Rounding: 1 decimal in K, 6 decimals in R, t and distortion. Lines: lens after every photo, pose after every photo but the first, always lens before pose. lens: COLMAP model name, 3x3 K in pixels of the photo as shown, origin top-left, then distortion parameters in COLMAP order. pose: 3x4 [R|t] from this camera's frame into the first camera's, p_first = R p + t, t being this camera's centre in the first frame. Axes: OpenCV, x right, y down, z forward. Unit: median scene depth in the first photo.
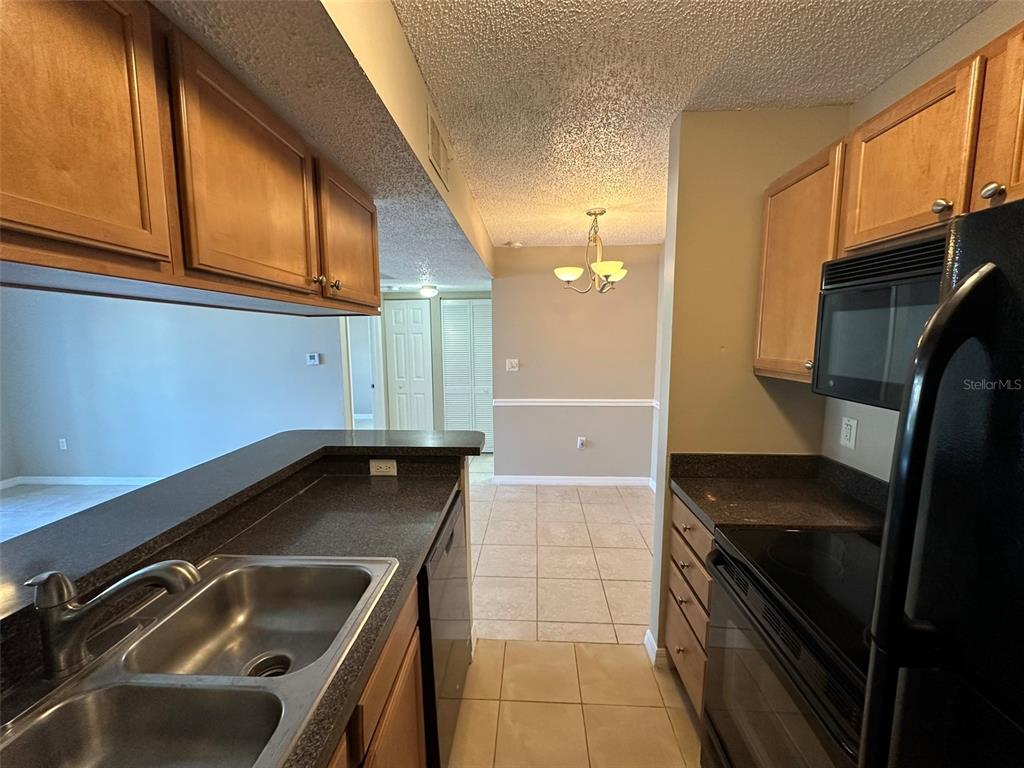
lens RADIAL K [[408.3, 0, 512.0], [0, 408.3, 384.0], [0, 0, 1]] dist [-0.002011, 0.000011]
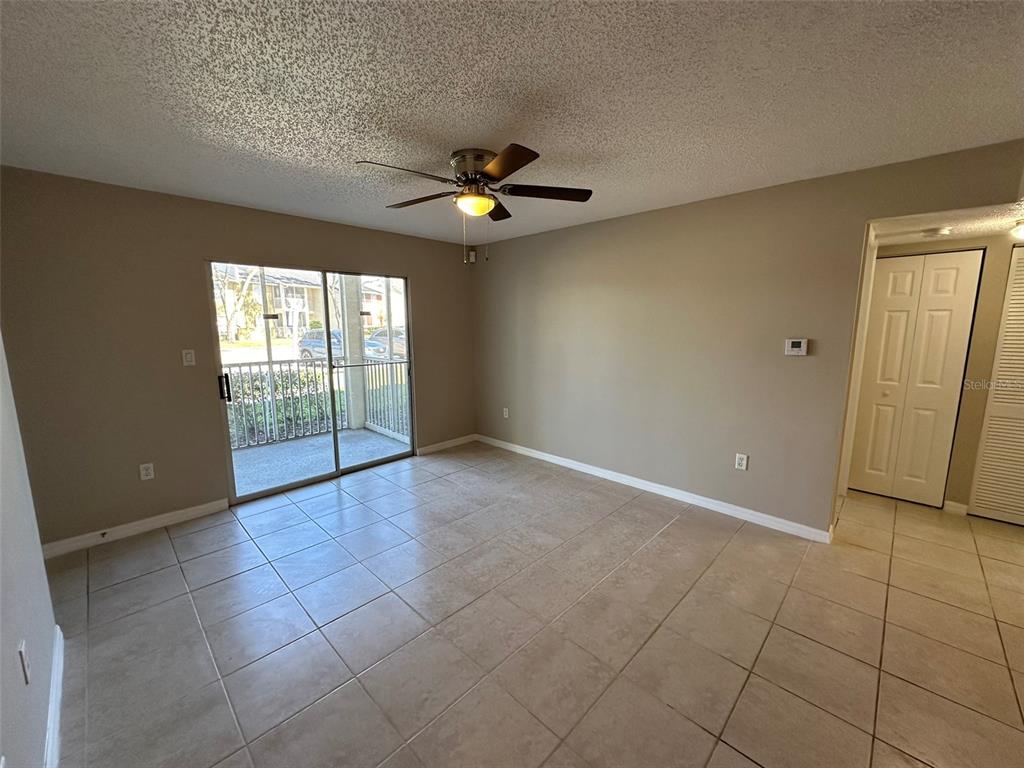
lens RADIAL K [[408.3, 0, 512.0], [0, 408.3, 384.0], [0, 0, 1]] dist [-0.002011, 0.000011]
pose [[0.754703, 0.101970, -0.648094, -0.398594], [-0.076989, 0.994787, 0.066866, -0.008819], [0.651534, -0.000568, 0.758619, 0.169566]]
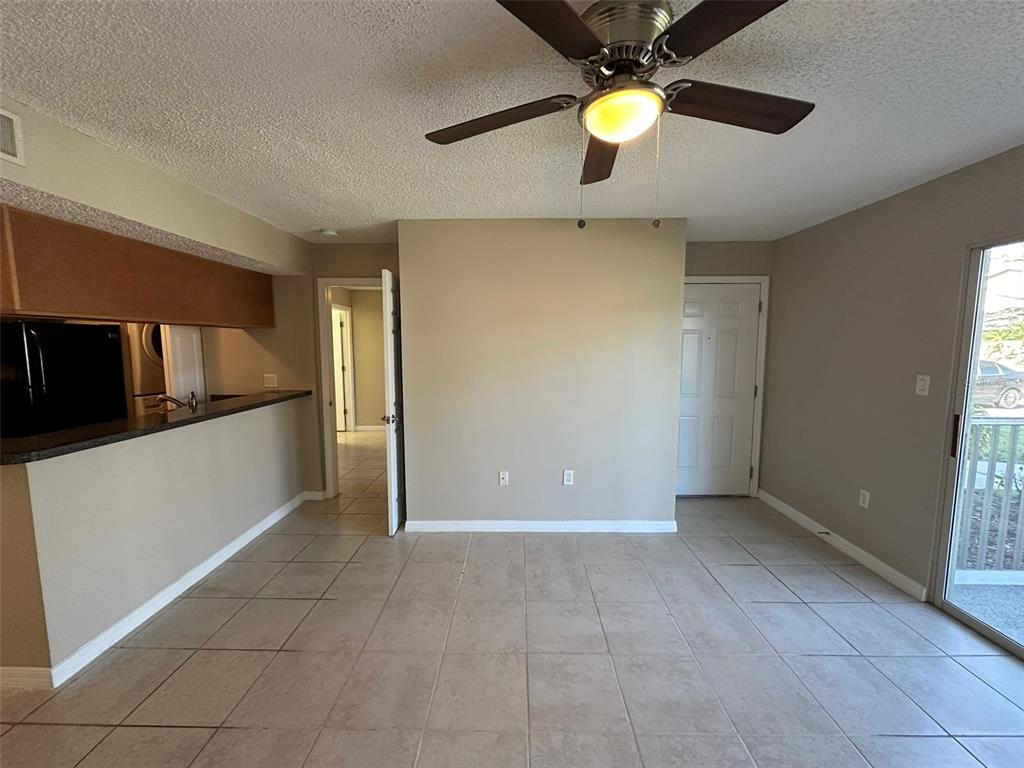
lens RADIAL K [[408.3, 0, 512.0], [0, 408.3, 384.0], [0, 0, 1]] dist [-0.002011, 0.000011]
pose [[-0.999157, 0.011861, -0.039313, -0.743279], [0.003291, 0.977429, 0.211239, -0.088892], [0.040931, 0.210932, -0.976643, 0.913534]]
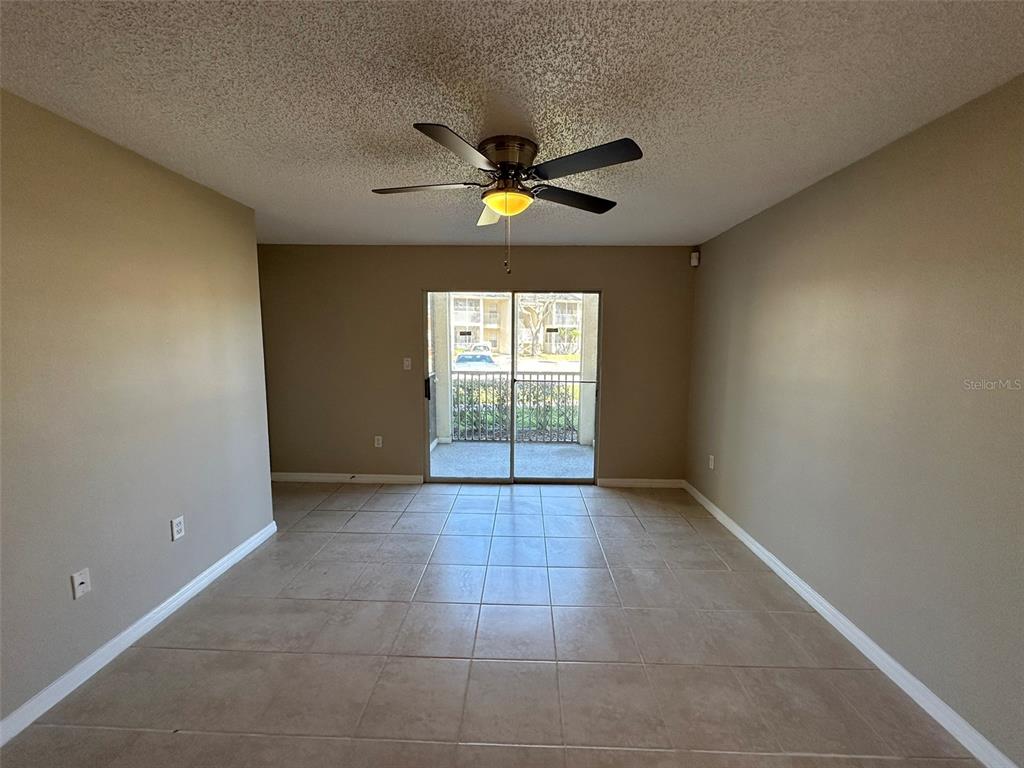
lens RADIAL K [[408.3, 0, 512.0], [0, 408.3, 384.0], [0, 0, 1]] dist [-0.002011, 0.000011]
pose [[0.023690, 0.118386, -0.992685, -0.322186], [-0.122324, 0.985846, 0.114651, -0.060994], [0.992207, 0.118713, 0.037836, 0.587712]]
